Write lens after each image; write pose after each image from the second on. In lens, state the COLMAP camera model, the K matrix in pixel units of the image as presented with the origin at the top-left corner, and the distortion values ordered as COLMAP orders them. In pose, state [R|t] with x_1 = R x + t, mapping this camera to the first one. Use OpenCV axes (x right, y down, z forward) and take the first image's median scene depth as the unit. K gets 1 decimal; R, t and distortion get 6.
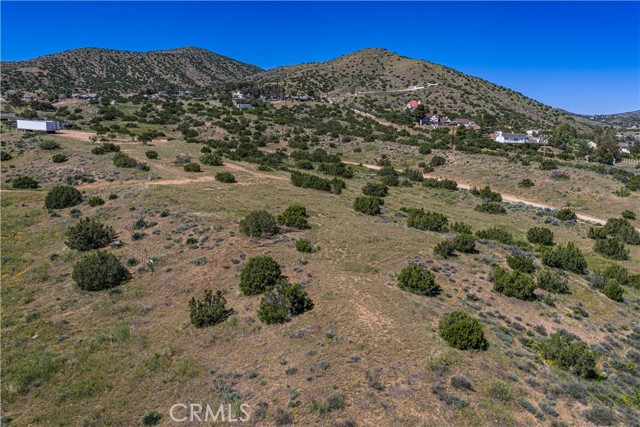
lens RADIAL K [[529.6, 0, 323.9], [0, 529.6, 216.3], [0, 0, 1]] dist [0.014679, -0.027509]
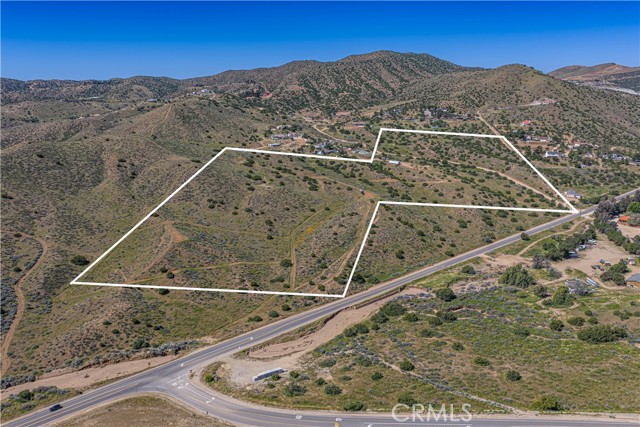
lens RADIAL K [[529.6, 0, 323.9], [0, 529.6, 216.3], [0, 0, 1]] dist [0.014679, -0.027509]
pose [[0.956874, 0.037157, -0.288118, 0.023951], [-0.012993, 0.996268, 0.085333, -0.020642], [0.290214, -0.077910, 0.953785, -0.635141]]
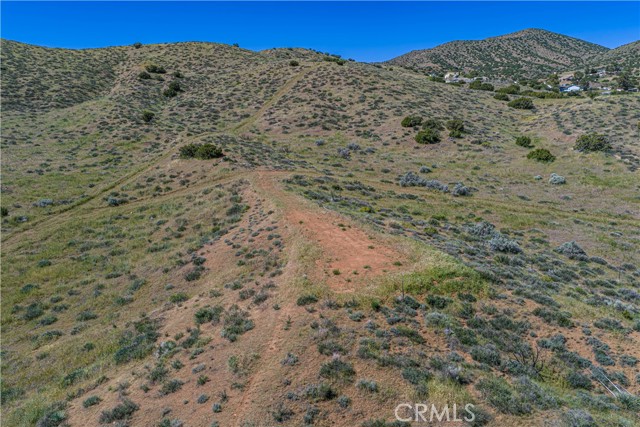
lens RADIAL K [[529.6, 0, 323.9], [0, 529.6, 216.3], [0, 0, 1]] dist [0.014679, -0.027509]
pose [[0.893799, 0.024210, -0.447815, -0.234522], [-0.010213, 0.999382, 0.033644, 0.040187], [0.448352, -0.025497, 0.893493, -0.240602]]
